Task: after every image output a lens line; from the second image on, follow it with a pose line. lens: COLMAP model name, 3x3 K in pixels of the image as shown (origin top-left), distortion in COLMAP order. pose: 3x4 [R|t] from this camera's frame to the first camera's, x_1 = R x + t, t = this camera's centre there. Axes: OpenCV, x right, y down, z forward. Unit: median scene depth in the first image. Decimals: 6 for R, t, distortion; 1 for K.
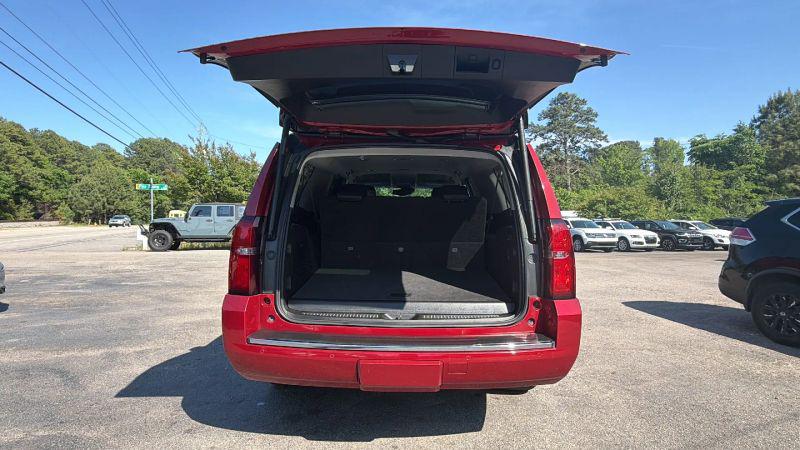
lens RADIAL K [[416.0, 0, 402.7], [0, 416.0, 227.9], [0, 0, 1]] dist [-0.001567, -0.000785]
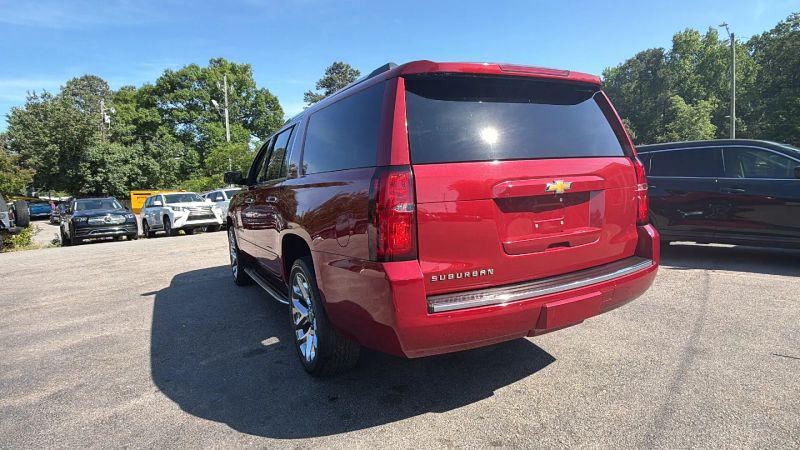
lens RADIAL K [[429.0, 0, 392.1], [0, 429.0, 227.5], [0, 0, 1]] dist [-0.003523, -0.000999]
pose [[0.883993, -0.107048, 0.455079, -0.154611], [0.079485, 0.993674, 0.079341, 0.005327], [-0.460693, -0.033965, 0.886909, 0.050174]]
